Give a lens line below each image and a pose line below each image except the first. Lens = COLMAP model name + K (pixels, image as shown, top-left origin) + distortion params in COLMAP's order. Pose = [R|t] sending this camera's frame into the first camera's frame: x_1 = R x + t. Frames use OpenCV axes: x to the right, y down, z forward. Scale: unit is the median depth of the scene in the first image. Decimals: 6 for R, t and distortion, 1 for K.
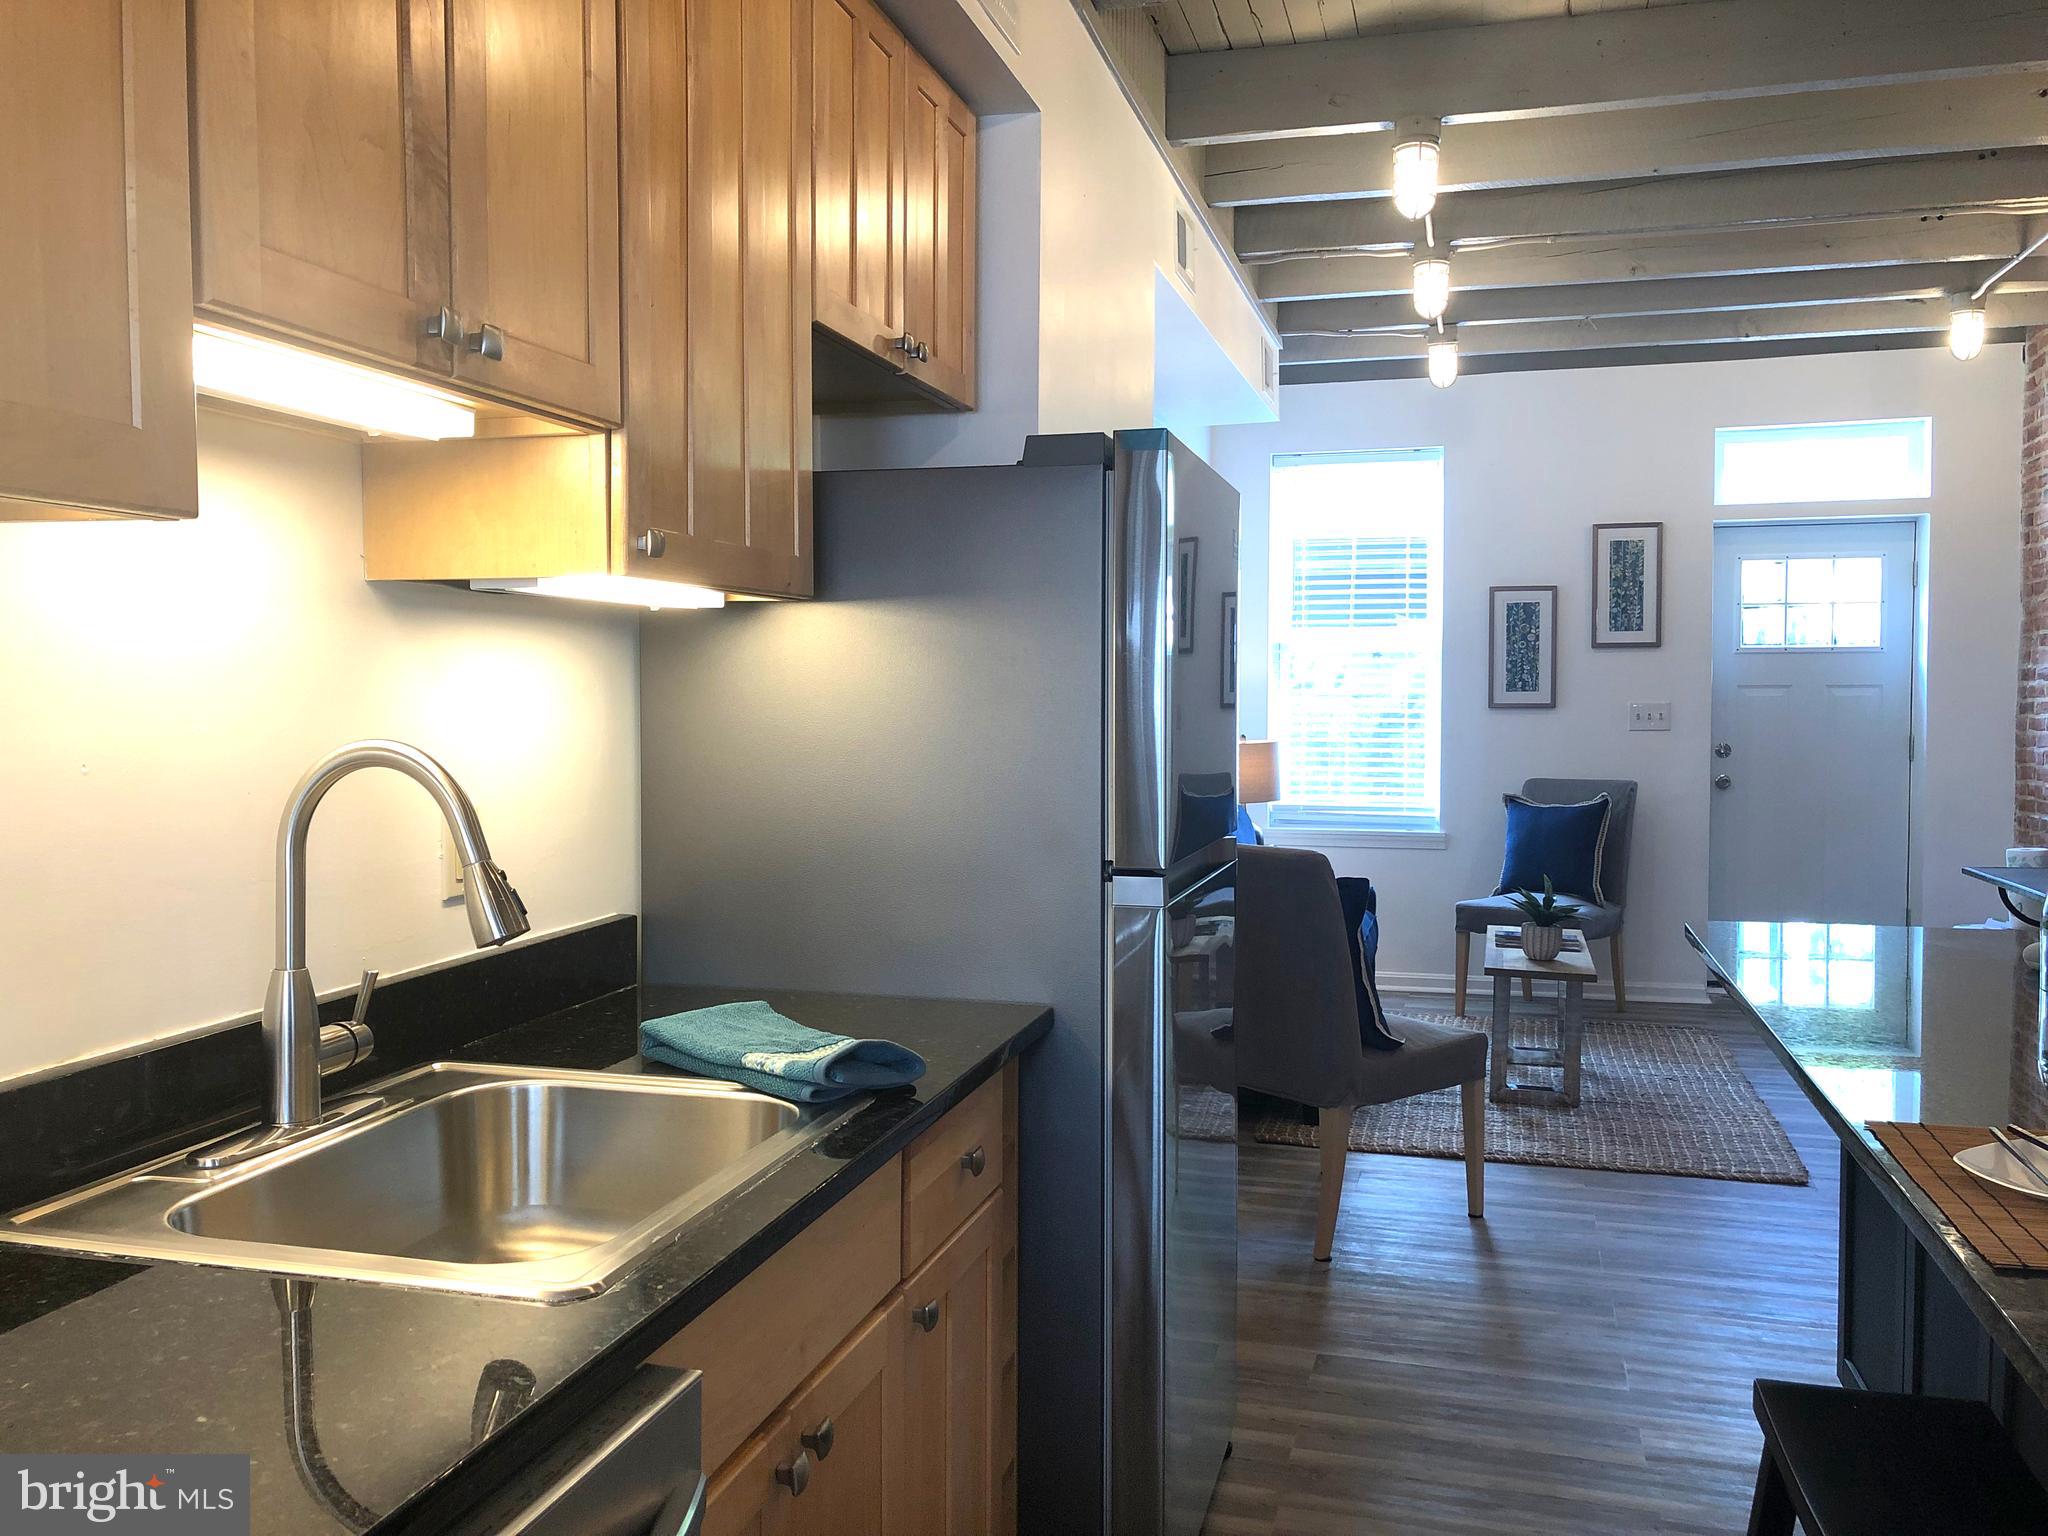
lens RADIAL K [[1671.4, 0, 1042.9], [0, 1671.4, 759.4], [0, 0, 1]] dist [0.072197, -0.080533]
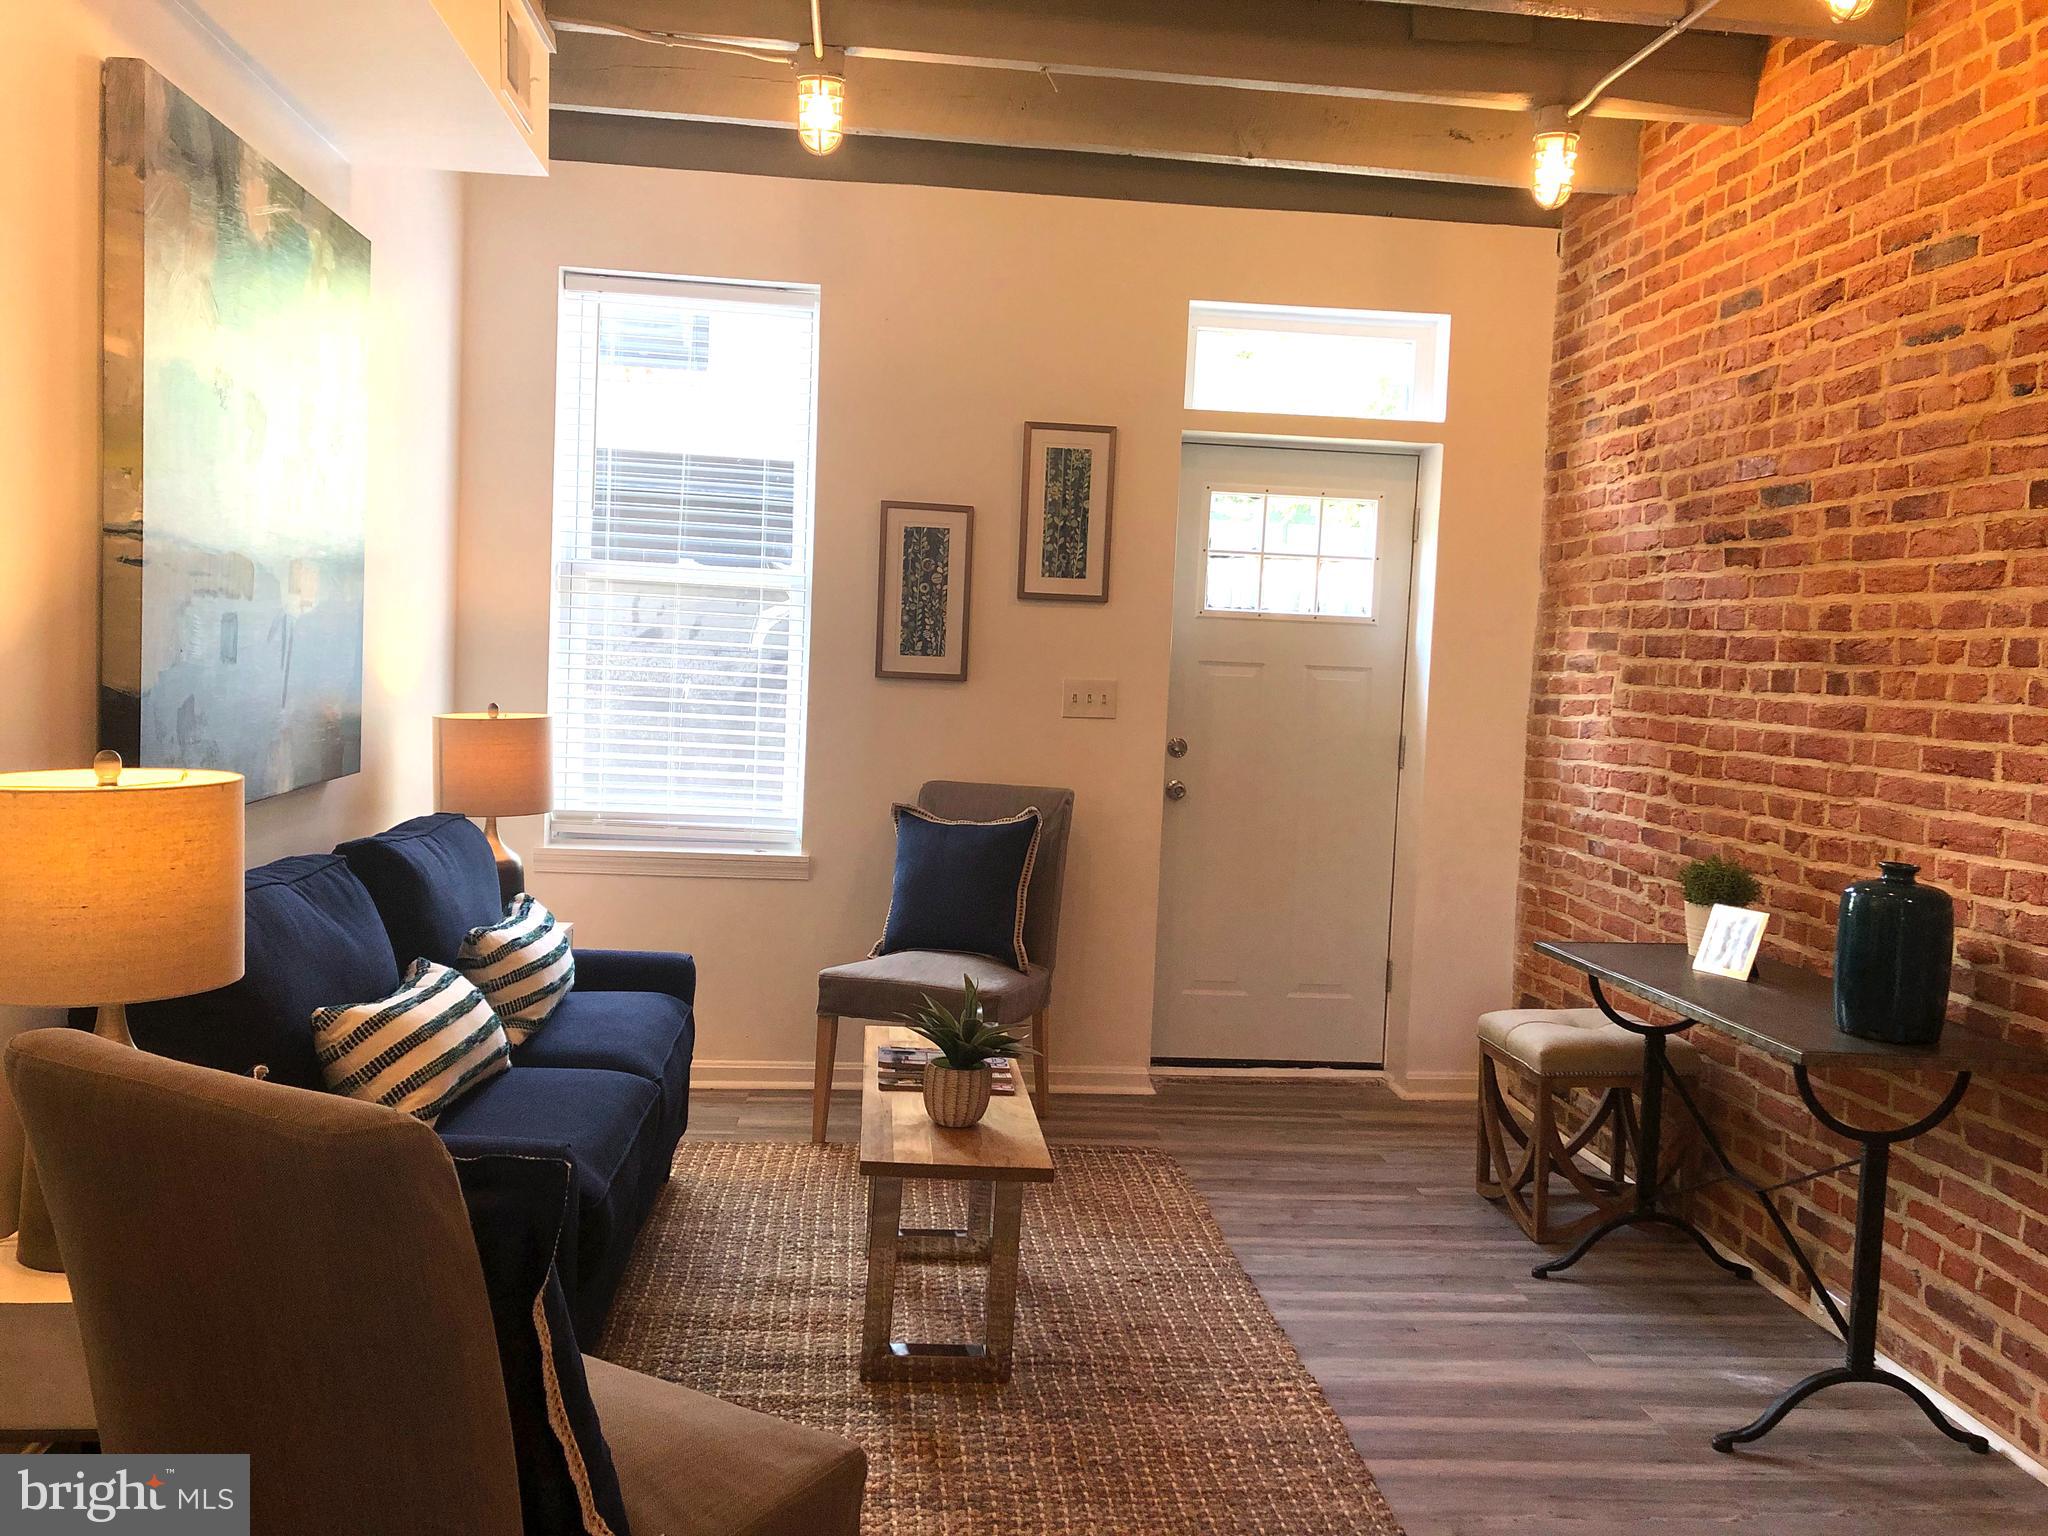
lens RADIAL K [[1671.4, 0, 1042.9], [0, 1671.4, 759.4], [0, 0, 1]] dist [0.072197, -0.080533]
pose [[0.933097, 0.021750, 0.358968, 0.086953], [-0.031788, 0.999251, 0.022087, -0.014897], [-0.358218, -0.032020, 0.933089, 0.345681]]
